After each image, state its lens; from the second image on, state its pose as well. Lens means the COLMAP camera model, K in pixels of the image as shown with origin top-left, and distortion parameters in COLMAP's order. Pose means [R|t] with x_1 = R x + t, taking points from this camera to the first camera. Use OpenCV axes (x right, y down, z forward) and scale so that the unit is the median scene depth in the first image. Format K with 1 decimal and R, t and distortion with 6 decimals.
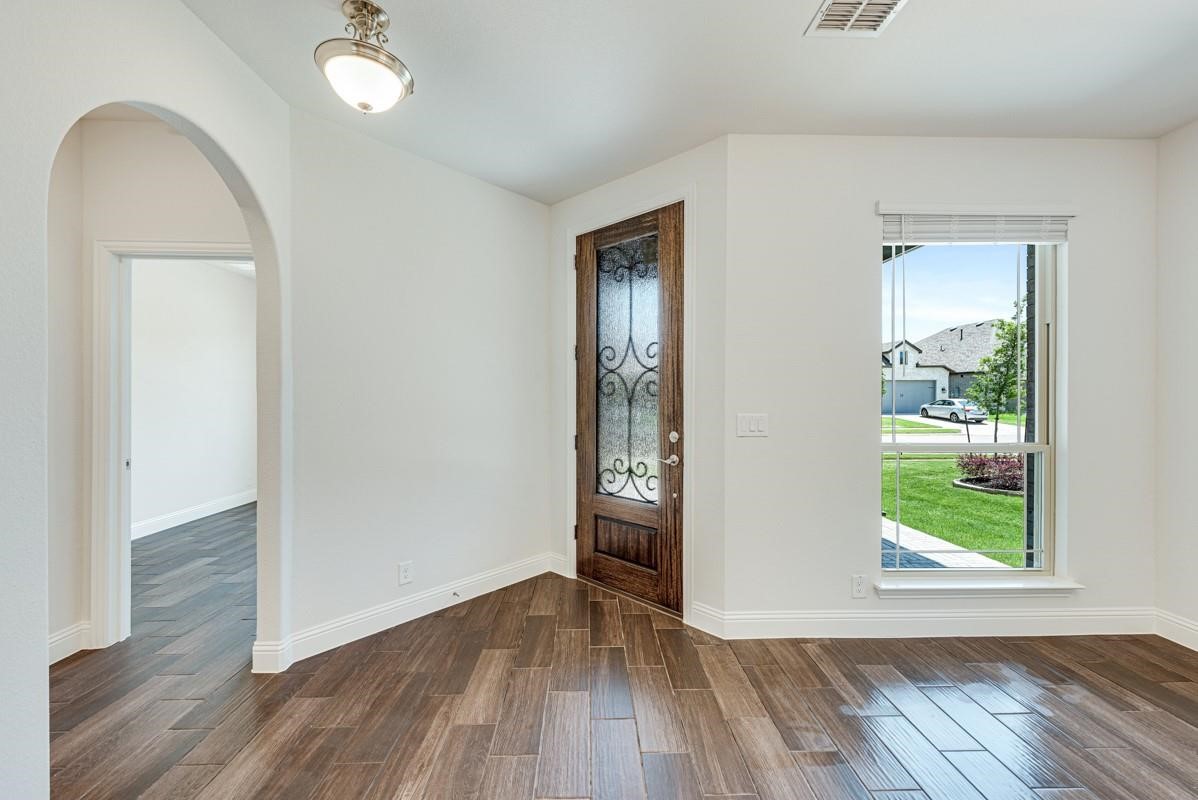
lens RADIAL K [[477.3, 0, 600.9], [0, 477.3, 397.8], [0, 0, 1]] dist [-0.003982, -0.000702]
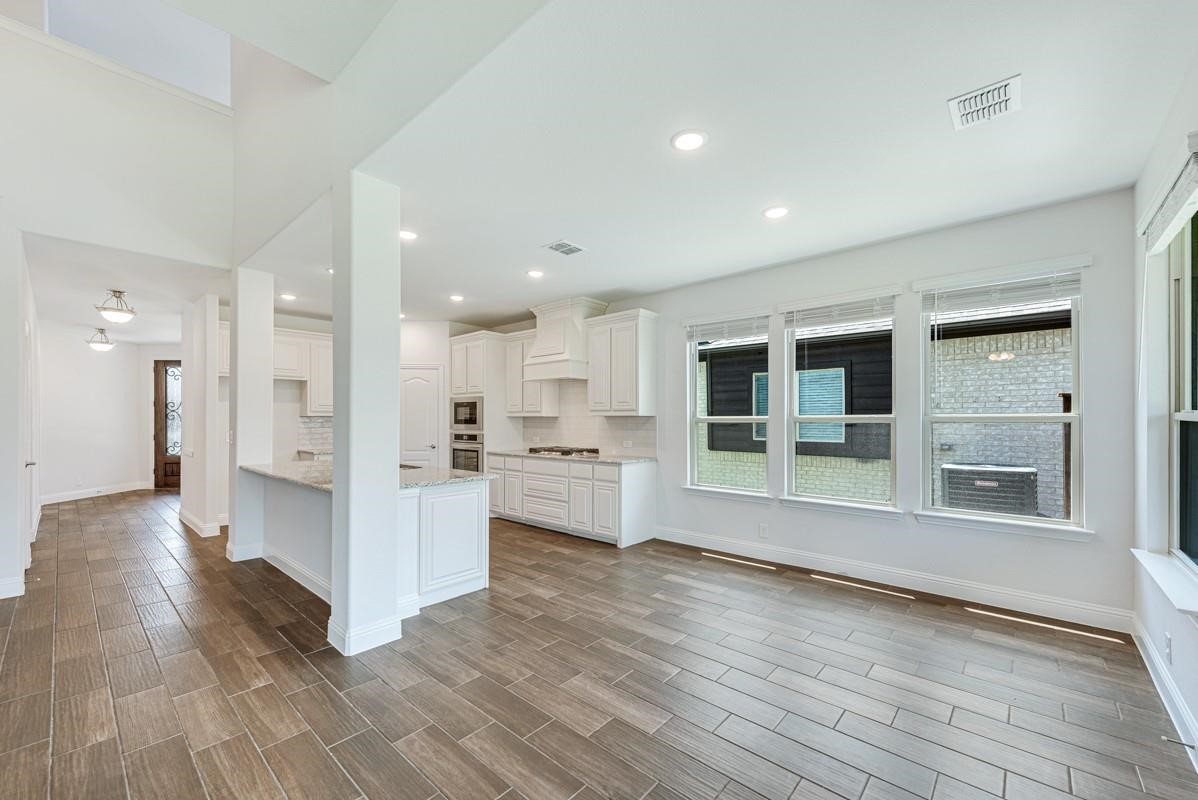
lens RADIAL K [[477.3, 0, 606.6], [0, 477.3, 418.7], [0, 0, 1]] dist [-0.003982, -0.000702]
pose [[0.679325, -0.001545, 0.733836, -0.295425], [0.006130, 0.999975, -0.003569, 0.014512], [-0.733812, 0.006923, 0.679317, -2.763083]]
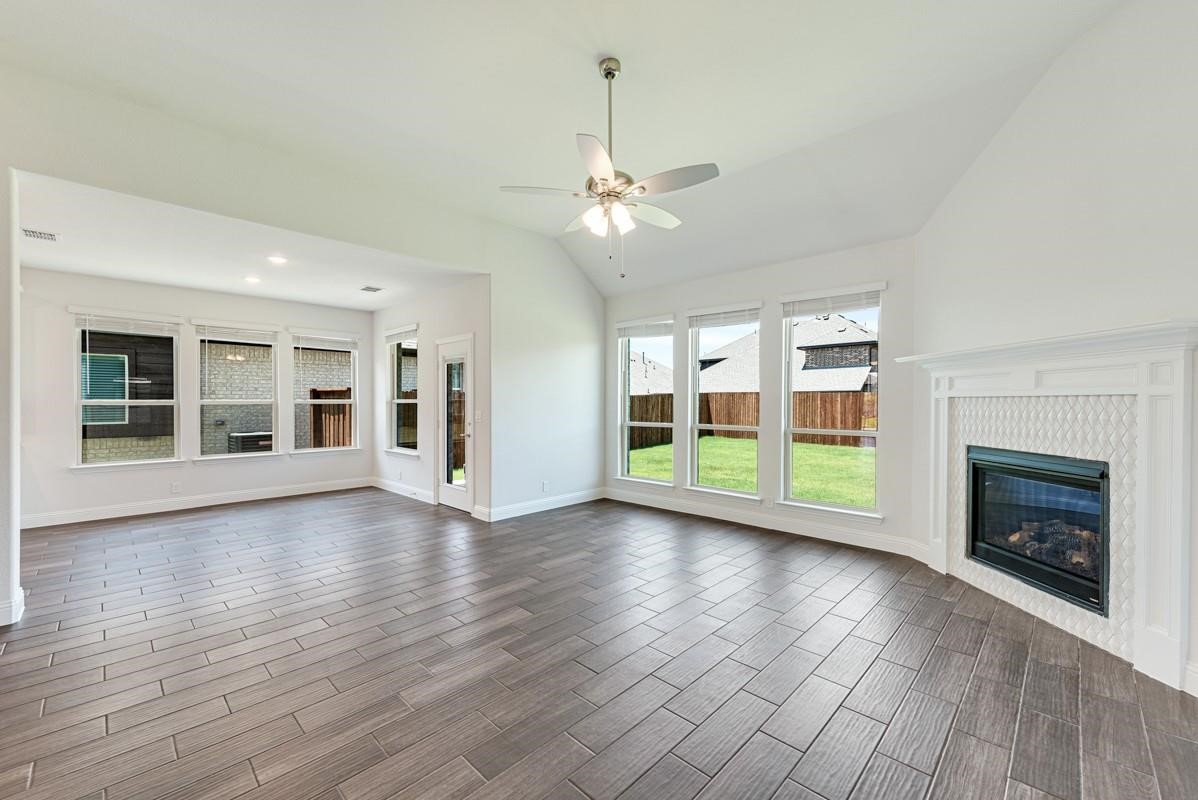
lens RADIAL K [[477.3, 0, 599.2], [0, 477.3, 399.6], [0, 0, 1]] dist [-0.003982, -0.000702]
pose [[-0.711244, 0.001323, 0.702944, -1.376814], [0.003417, 0.999993, 0.001575, 0.005505], [-0.702937, 0.003522, -0.711243, -2.002984]]
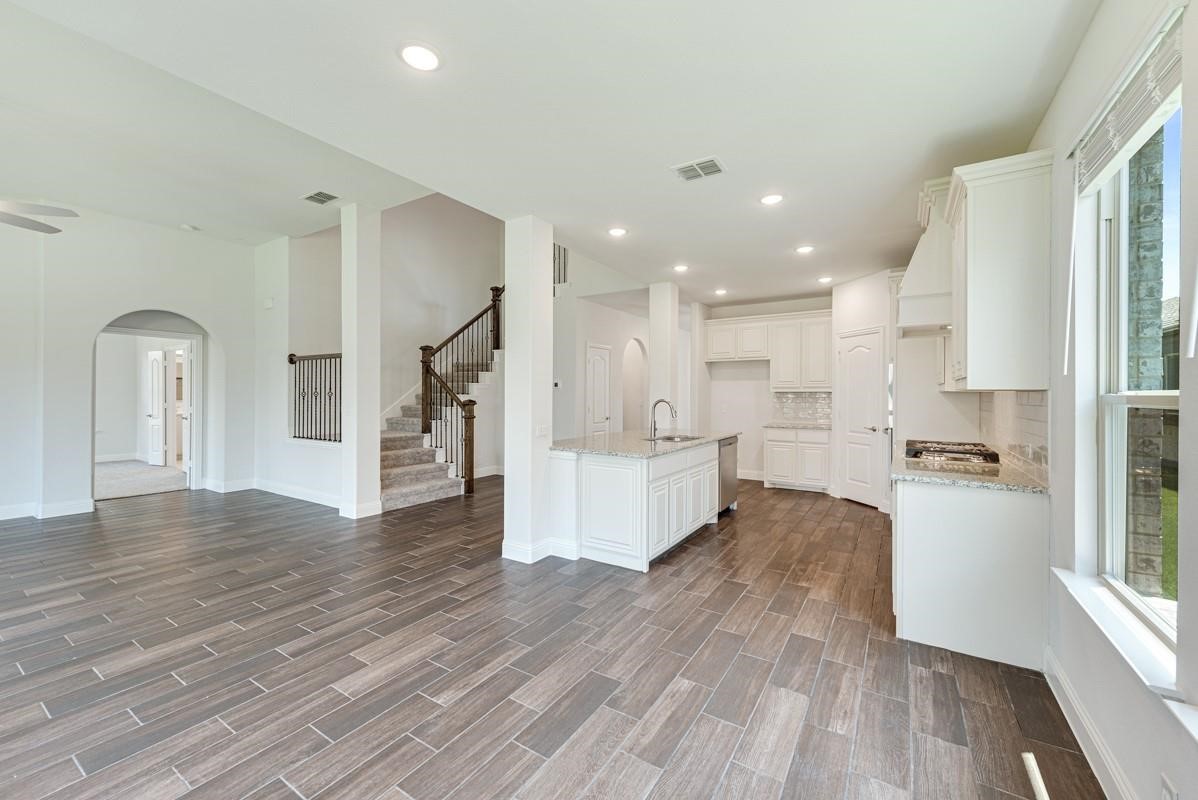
lens RADIAL K [[474.4, 0, 604.1], [0, 474.4, 395.1], [0, 0, 1]] dist [0.001788, -0.000208]
pose [[0.829570, 0.006399, -0.558367, 0.886311], [-0.009149, 0.999956, -0.002132, 0.013478], [0.558328, 0.006877, 0.829592, -2.722684]]
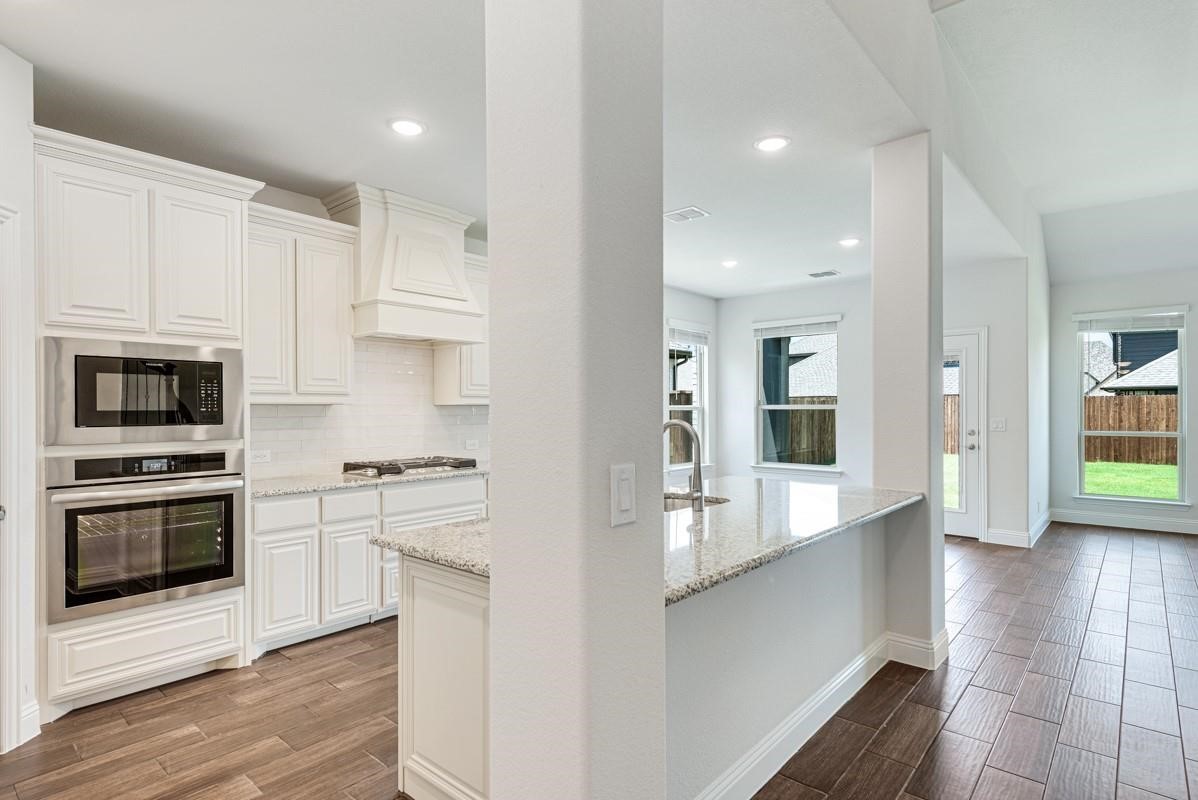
lens RADIAL K [[616.9, 0, 599.3], [0, 616.9, 405.7], [0, 0, 1]] dist [-0.006293, -0.001234]
pose [[-0.741967, 0.000755, 0.670436, -0.265951], [0.003986, 0.999987, 0.003285, -0.001479], [-0.670425, 0.005109, -0.741960, -0.708183]]
